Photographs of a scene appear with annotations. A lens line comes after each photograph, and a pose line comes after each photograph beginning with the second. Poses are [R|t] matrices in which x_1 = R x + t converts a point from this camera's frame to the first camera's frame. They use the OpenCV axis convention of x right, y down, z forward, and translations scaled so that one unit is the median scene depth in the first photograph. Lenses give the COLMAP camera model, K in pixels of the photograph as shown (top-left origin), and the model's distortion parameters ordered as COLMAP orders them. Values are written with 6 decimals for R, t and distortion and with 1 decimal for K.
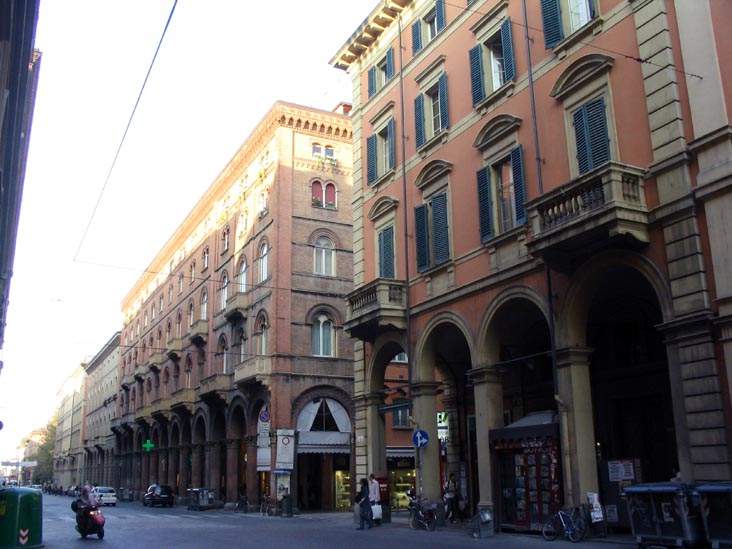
lens RADIAL K [[779.1, 0, 401.1], [0, 779.1, 271.0], [0, 0, 1]] dist [-0.072999, 0.010861]
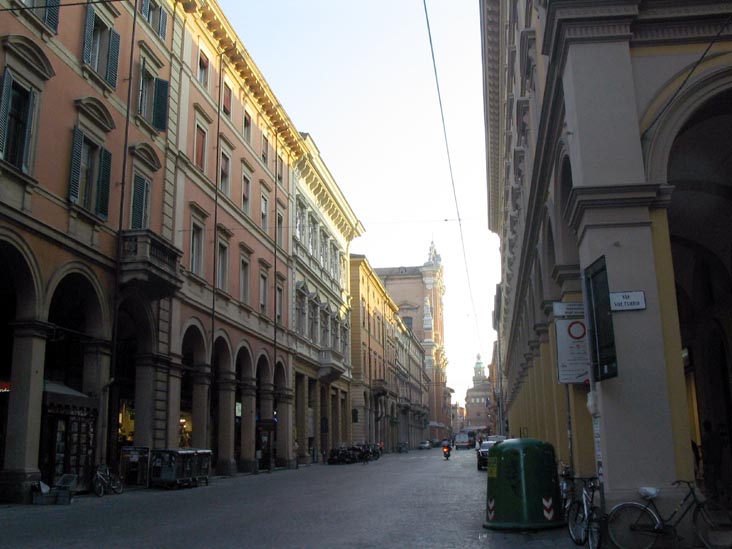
lens RADIAL K [[799.3, 0, 366.0], [0, 799.3, 274.5], [0, 0, 1]] dist [0.131752, 0.002557]
pose [[-0.798014, 0.146396, 0.584587, -2.419901], [-0.145756, 0.894358, -0.422942, 1.332170], [-0.584747, -0.422720, -0.692372, 4.583785]]
